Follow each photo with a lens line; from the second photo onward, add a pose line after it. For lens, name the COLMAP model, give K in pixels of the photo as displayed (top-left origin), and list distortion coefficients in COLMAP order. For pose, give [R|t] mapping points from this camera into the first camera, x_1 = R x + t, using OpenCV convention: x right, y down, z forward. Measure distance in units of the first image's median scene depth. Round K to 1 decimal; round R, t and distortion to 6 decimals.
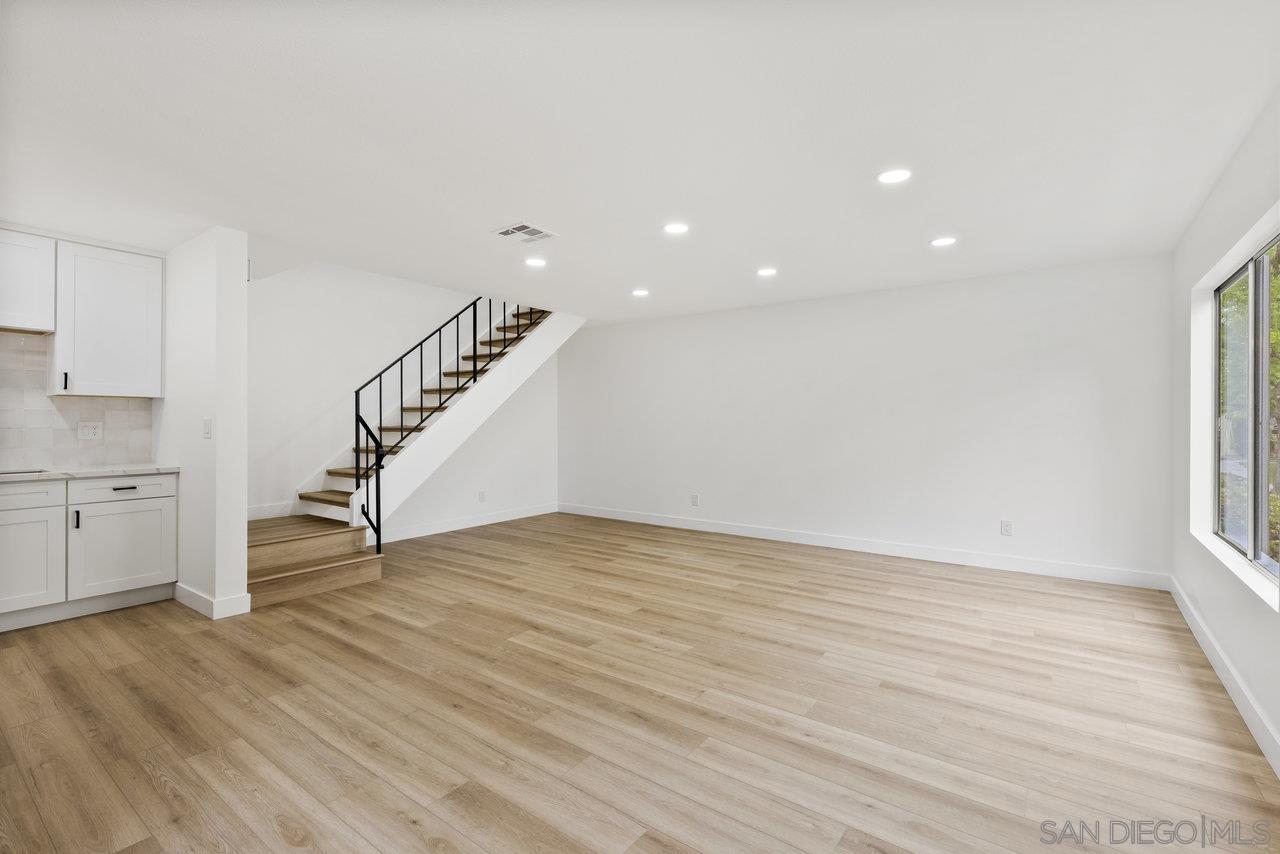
lens RADIAL K [[574.7, 0, 646.2], [0, 574.7, 420.9], [0, 0, 1]] dist [0.007915, -0.004389]
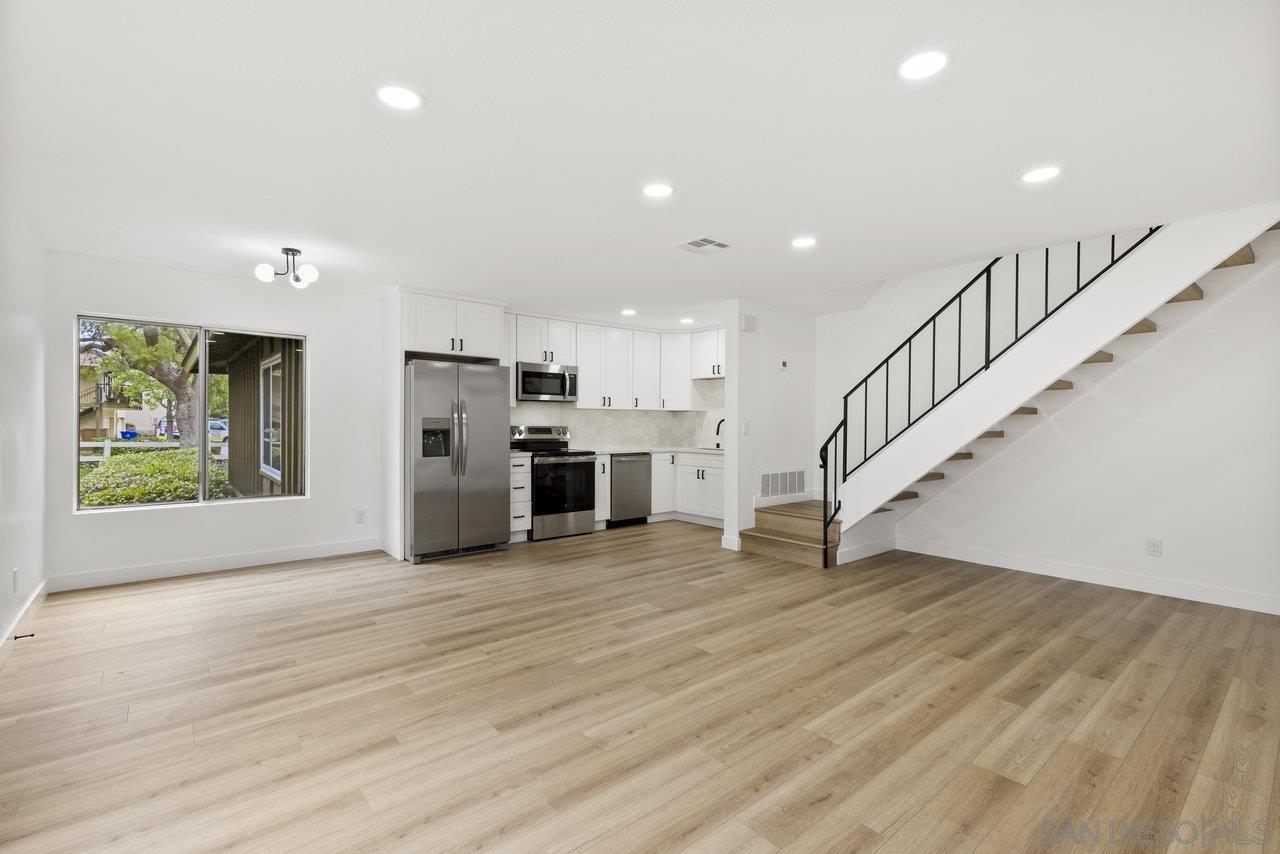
lens RADIAL K [[574.7, 0, 645.7], [0, 574.7, 423.1], [0, 0, 1]] dist [0.007915, -0.004389]
pose [[-0.234578, -0.001734, -0.972096, 0.851986], [-0.006304, 0.999980, -0.000263, 0.000888], [0.972077, 0.006067, -0.234584, 1.163679]]
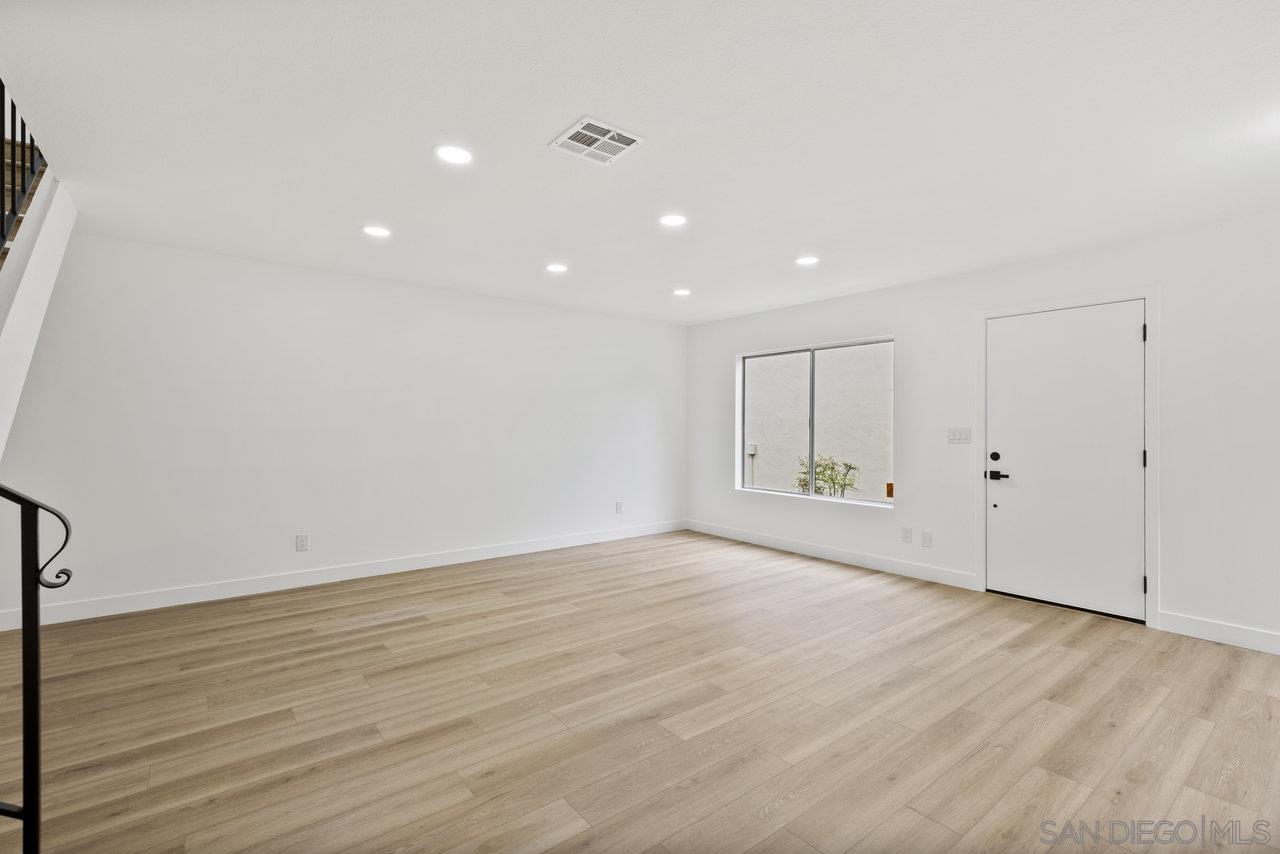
lens RADIAL K [[574.7, 0, 649.9], [0, 574.7, 421.6], [0, 0, 1]] dist [0.007915, -0.004389]
pose [[0.259163, 0.009400, 0.965788, -0.843459], [-0.002740, 0.999956, -0.008997, 0.000838], [-0.965830, -0.000314, 0.259177, 0.782731]]
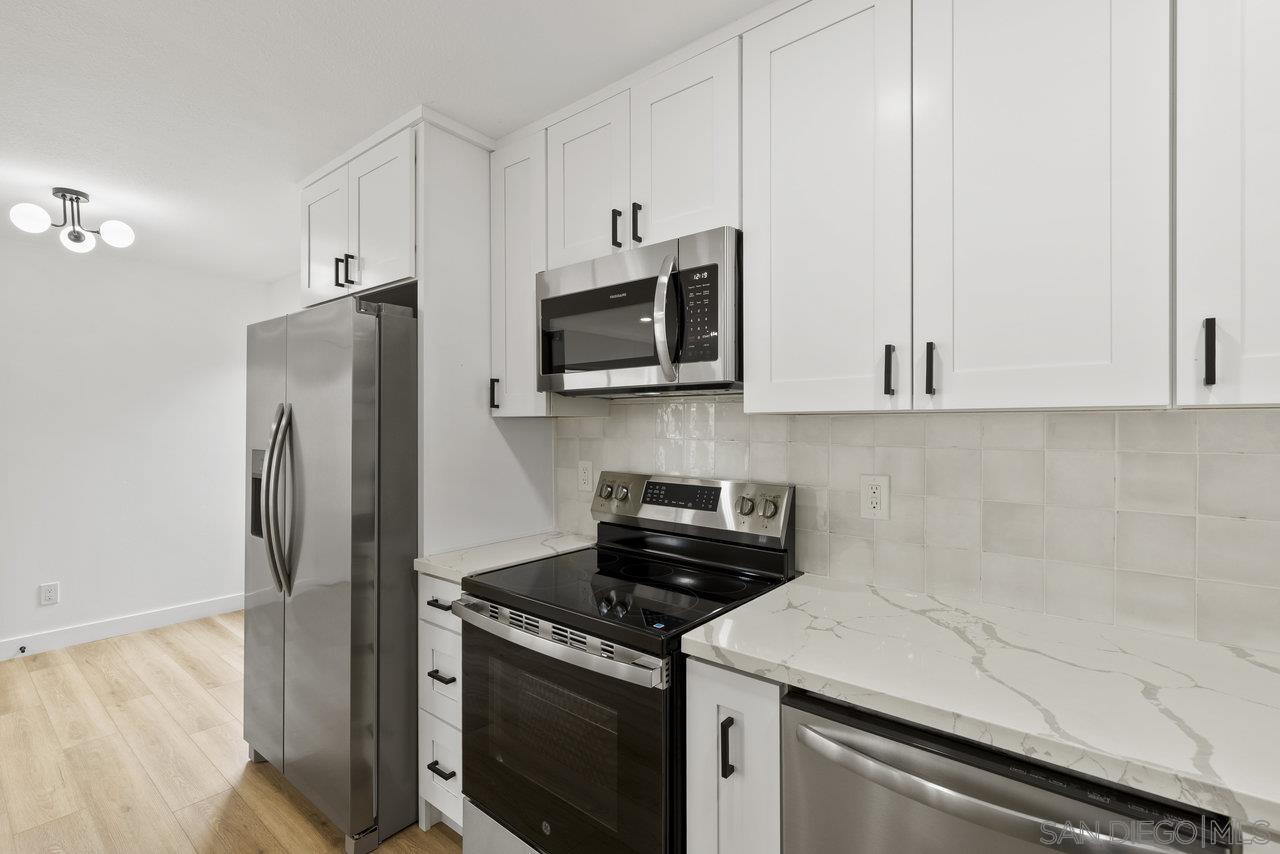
lens RADIAL K [[574.7, 0, 647.6], [0, 574.7, 426.5], [0, 0, 1]] dist [0.007915, -0.004389]
pose [[-0.999274, -0.000925, 0.038081, -0.851012], [-0.000727, 0.999986, 0.005223, -0.038648], [-0.038085, 0.005191, -0.999261, 0.932184]]
